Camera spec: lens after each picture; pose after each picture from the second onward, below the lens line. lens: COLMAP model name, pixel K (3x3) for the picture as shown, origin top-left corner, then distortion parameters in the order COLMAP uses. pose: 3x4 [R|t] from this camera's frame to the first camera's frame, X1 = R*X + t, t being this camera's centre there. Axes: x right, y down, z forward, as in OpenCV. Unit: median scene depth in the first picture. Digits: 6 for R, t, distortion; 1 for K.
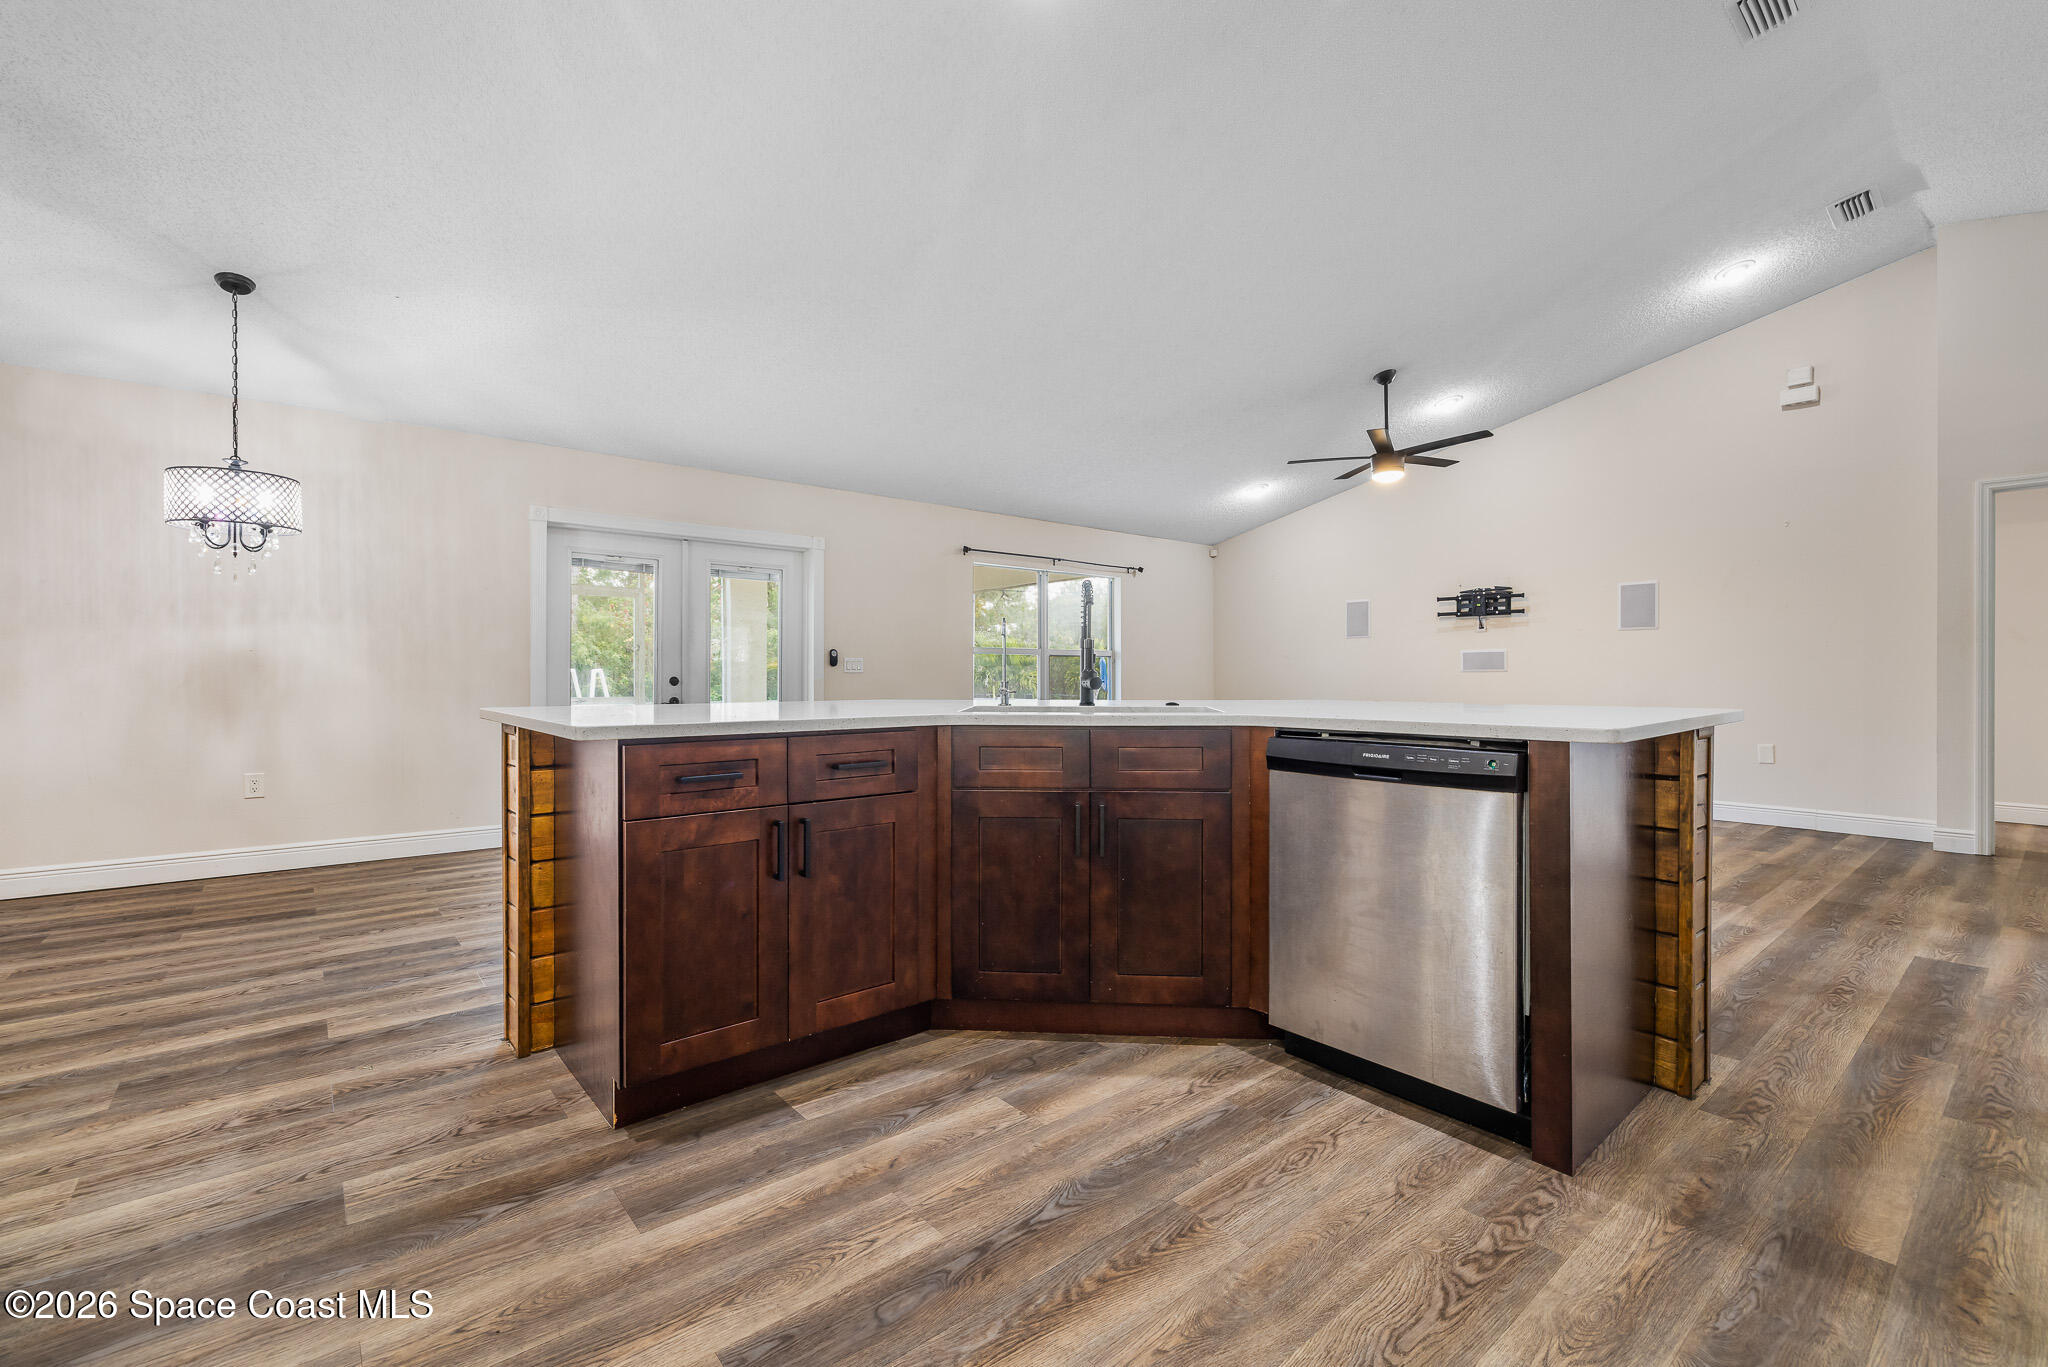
lens RADIAL K [[870.8, 0, 1012.0], [0, 870.8, 677.4], [0, 0, 1]] dist [0.002611, 0.000536]
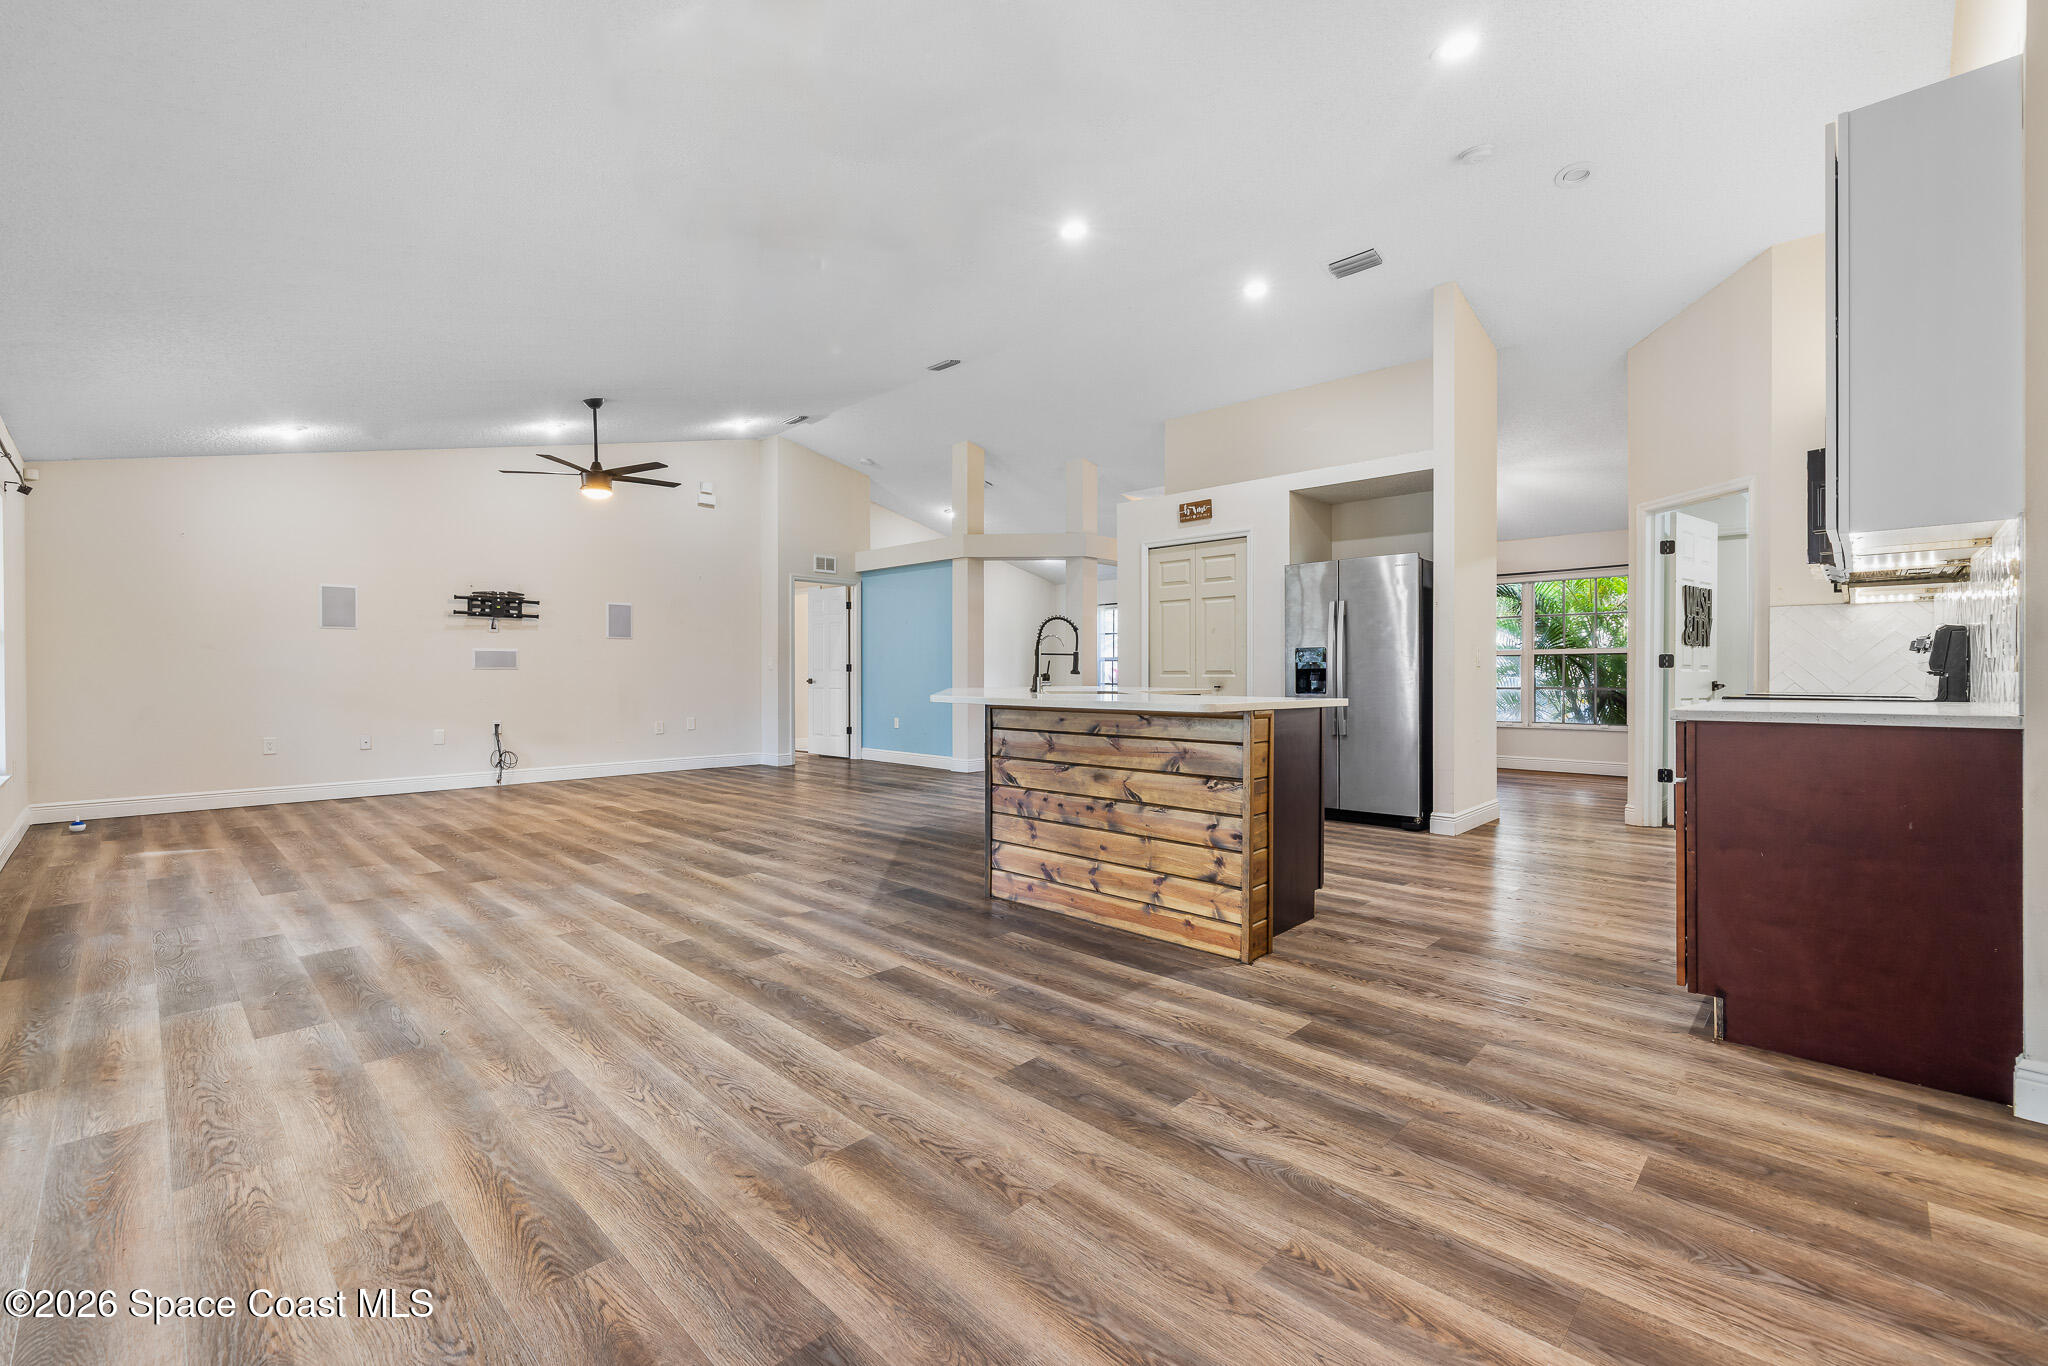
lens RADIAL K [[870.8, 0, 1014.0], [0, 870.8, 677.9], [0, 0, 1]] dist [0.002611, 0.000536]
pose [[-0.111459, -0.004781, 0.993758, -1.642568], [0.004139, 0.999978, 0.005276, 0.000864], [-0.993760, 0.004701, -0.111437, 1.361221]]
